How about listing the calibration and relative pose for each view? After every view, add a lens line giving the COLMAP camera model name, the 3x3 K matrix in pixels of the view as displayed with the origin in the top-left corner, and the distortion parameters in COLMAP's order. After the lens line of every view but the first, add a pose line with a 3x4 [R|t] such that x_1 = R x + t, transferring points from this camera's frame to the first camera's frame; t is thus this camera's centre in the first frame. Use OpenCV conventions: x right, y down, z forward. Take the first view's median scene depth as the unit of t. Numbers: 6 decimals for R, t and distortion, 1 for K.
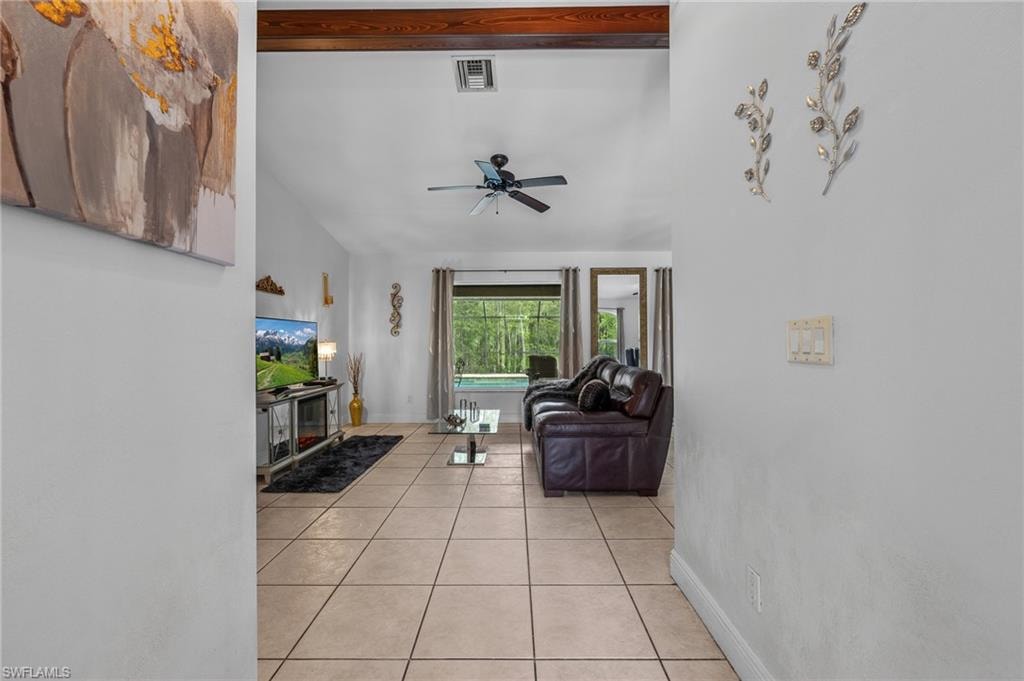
lens RADIAL K [[415.3, 0, 507.5], [0, 415.3, 340.5], [0, 0, 1]] dist [0.007477, -0.000364]
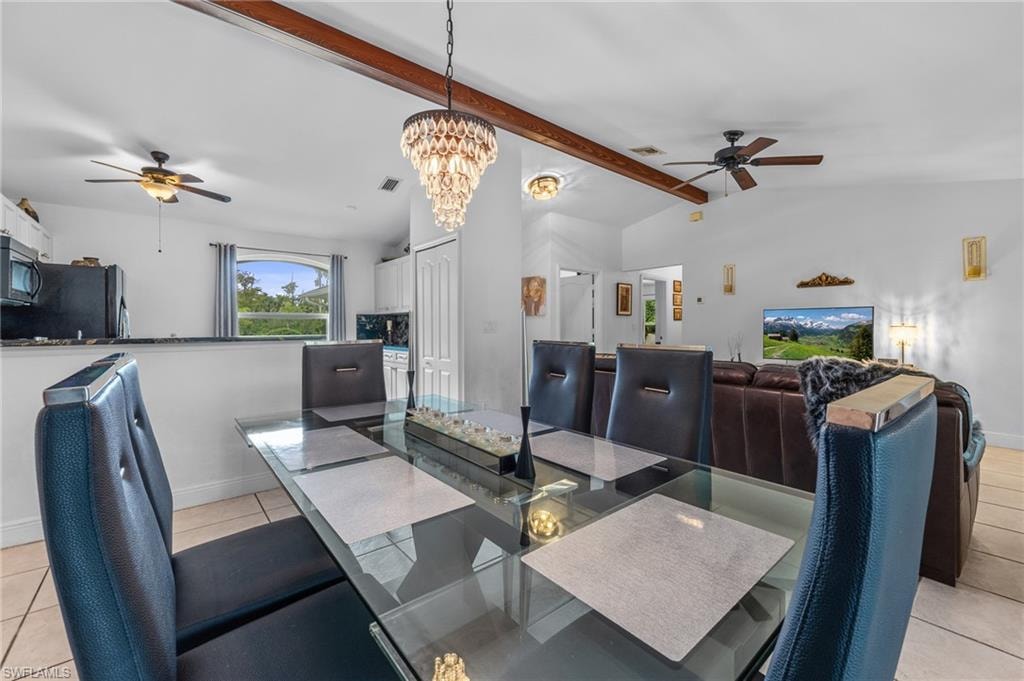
lens RADIAL K [[415.3, 0, 504.2], [0, 415.3, 321.8], [0, 0, 1]] dist [0.007477, -0.000364]
pose [[-0.768024, 0.004765, -0.640404, 0.726442], [0.011479, 0.999914, -0.006326, -0.009811], [0.640318, -0.012210, -0.768013, 1.034819]]
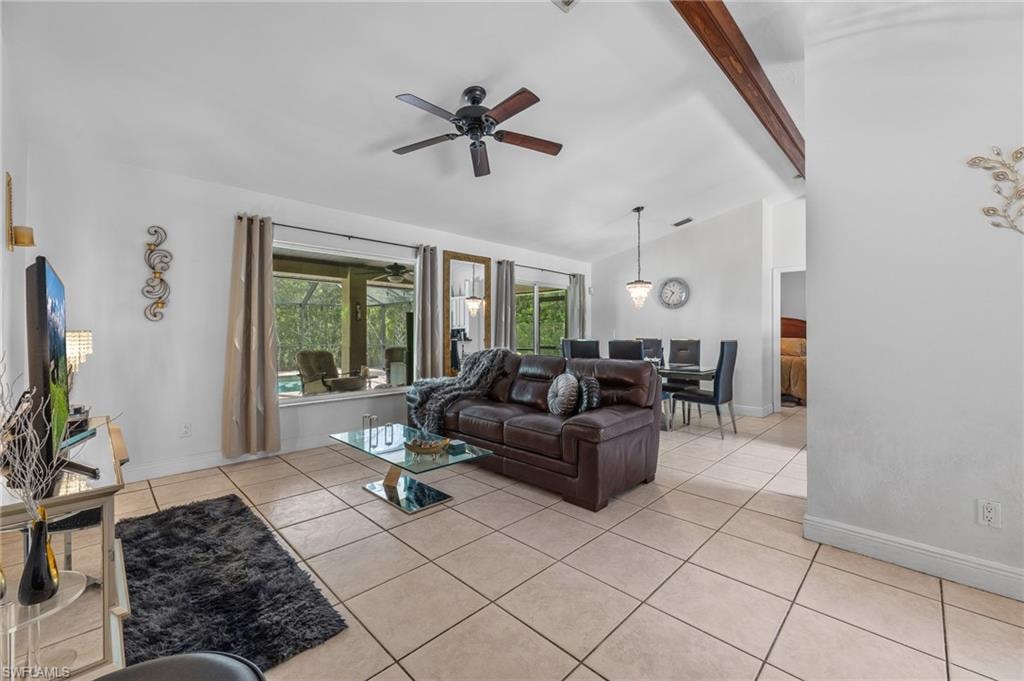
lens RADIAL K [[415.3, 0, 509.0], [0, 415.3, 335.0], [0, 0, 1]] dist [0.007477, -0.000364]
pose [[0.694000, 0.000601, 0.719974, -0.390455], [-0.006504, 0.999964, 0.005434, 0.002191], [-0.719945, -0.008454, 0.693979, 0.311794]]
